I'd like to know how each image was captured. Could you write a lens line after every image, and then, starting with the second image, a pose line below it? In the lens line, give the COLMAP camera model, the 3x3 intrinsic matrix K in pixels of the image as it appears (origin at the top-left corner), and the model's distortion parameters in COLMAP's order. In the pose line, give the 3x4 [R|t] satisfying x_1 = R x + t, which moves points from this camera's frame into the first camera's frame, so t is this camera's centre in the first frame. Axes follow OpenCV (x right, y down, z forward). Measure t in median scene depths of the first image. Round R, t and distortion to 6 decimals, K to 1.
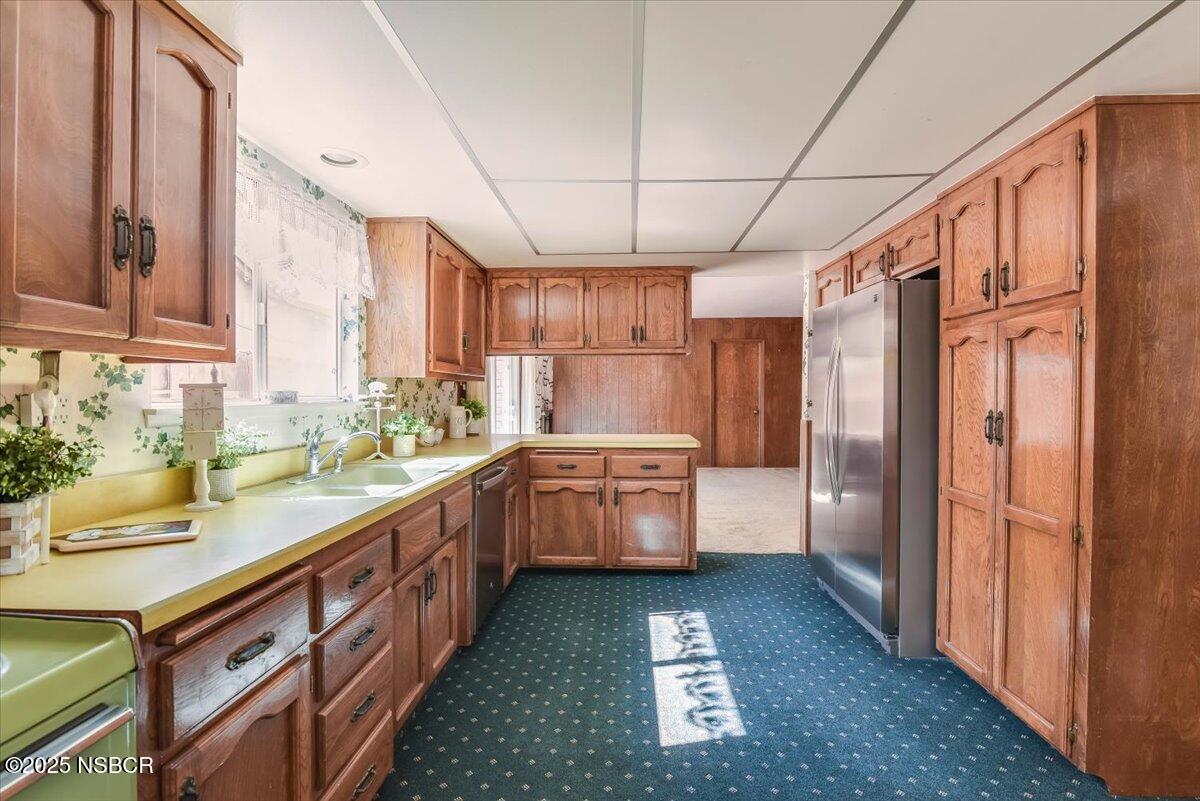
lens RADIAL K [[564.7, 0, 597.9], [0, 564.7, 393.8], [0, 0, 1]] dist [0.025398, -0.000749]
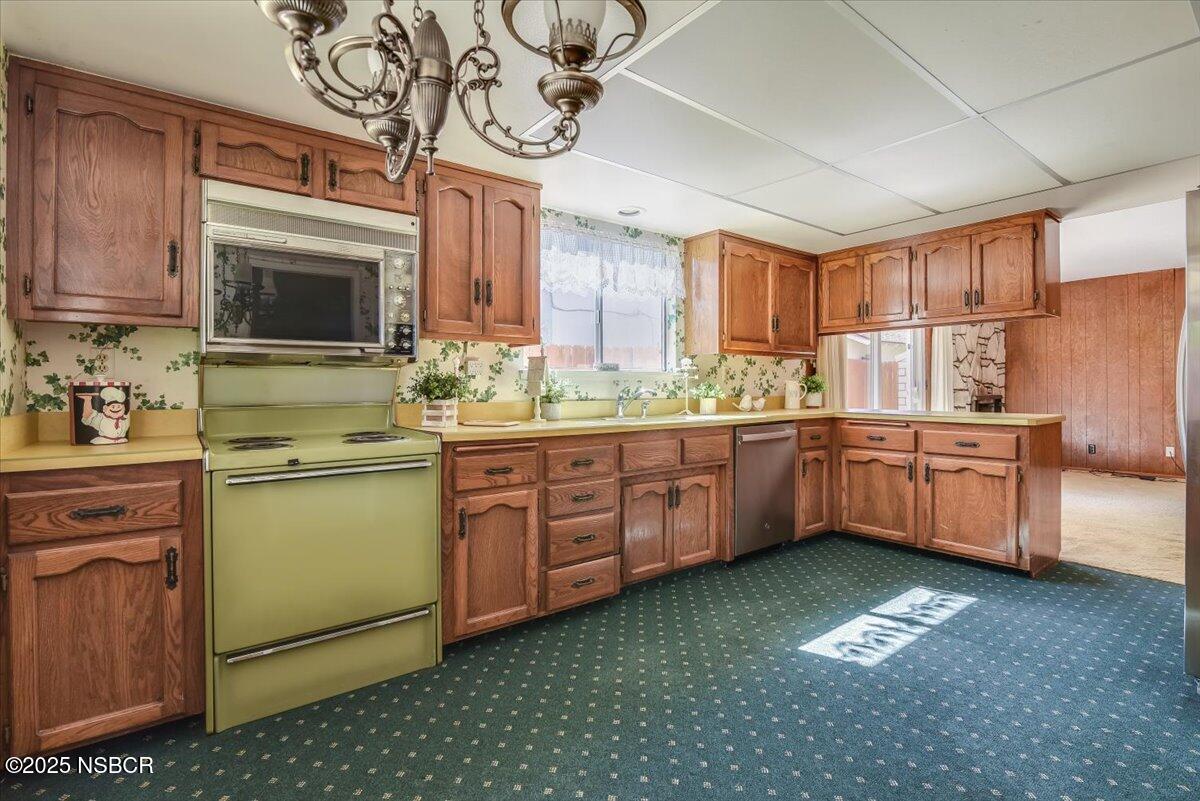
lens RADIAL K [[572.8, 0, 601.2], [0, 572.8, 386.4], [0, 0, 1]] dist [0.019177, 0.000125]
pose [[0.667209, -0.000340, -0.744871, 0.493423], [0.000219, 1.000000, -0.000261, 0.046220], [0.744871, 0.000011, 0.667209, -0.070180]]
